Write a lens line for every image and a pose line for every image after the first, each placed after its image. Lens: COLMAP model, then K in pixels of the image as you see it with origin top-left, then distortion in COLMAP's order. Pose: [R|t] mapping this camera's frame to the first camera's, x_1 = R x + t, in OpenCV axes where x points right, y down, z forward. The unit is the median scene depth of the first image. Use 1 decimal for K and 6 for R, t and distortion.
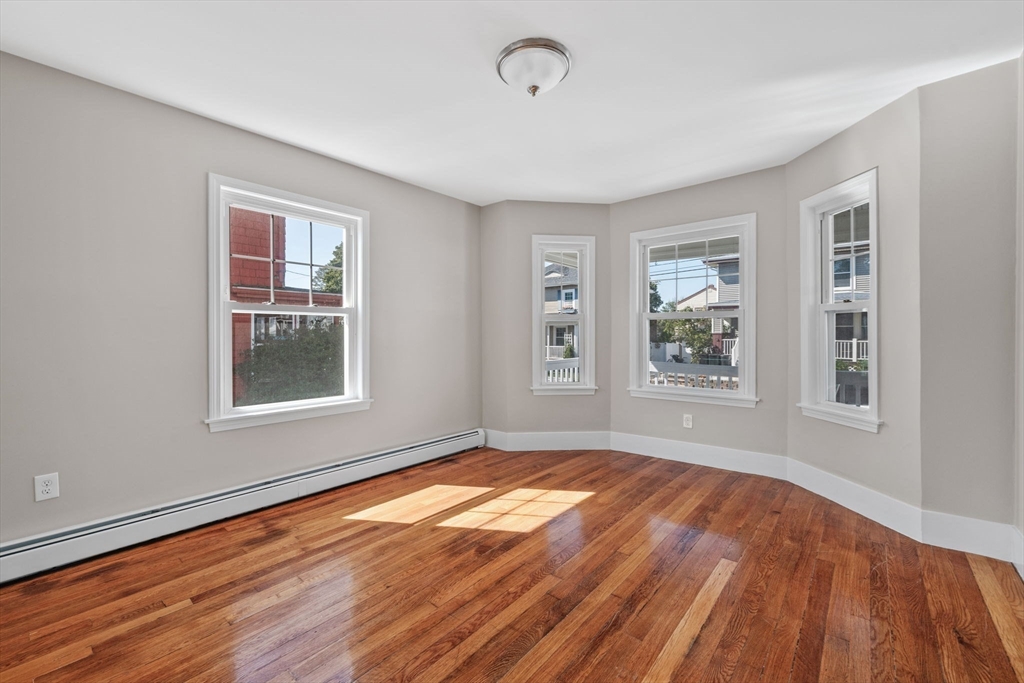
lens RADIAL K [[405.0, 0, 515.9], [0, 405.0, 336.0], [0, 0, 1]] dist [-0.000910, -0.000195]
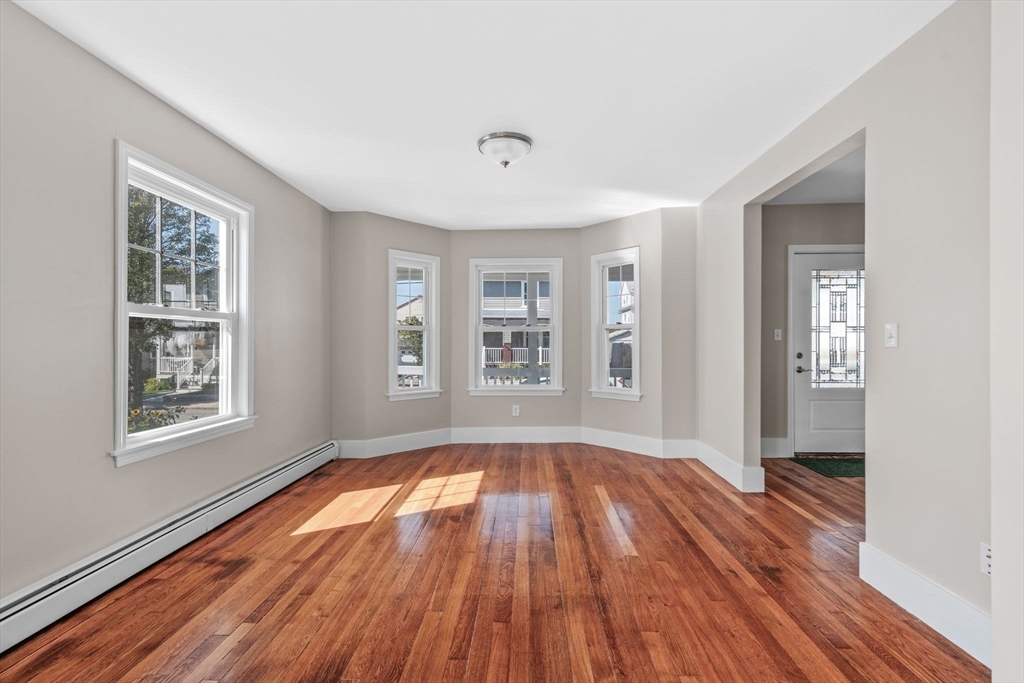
lens RADIAL K [[416.5, 0, 512.0], [0, 416.5, 341.5], [0, 0, 1]] dist [-0.000865, -0.000065]
pose [[0.808980, 0.003293, 0.587827, -0.564648], [0.002046, 0.999962, -0.008419, 0.001186], [-0.587832, 0.008014, 0.808943, -0.103492]]
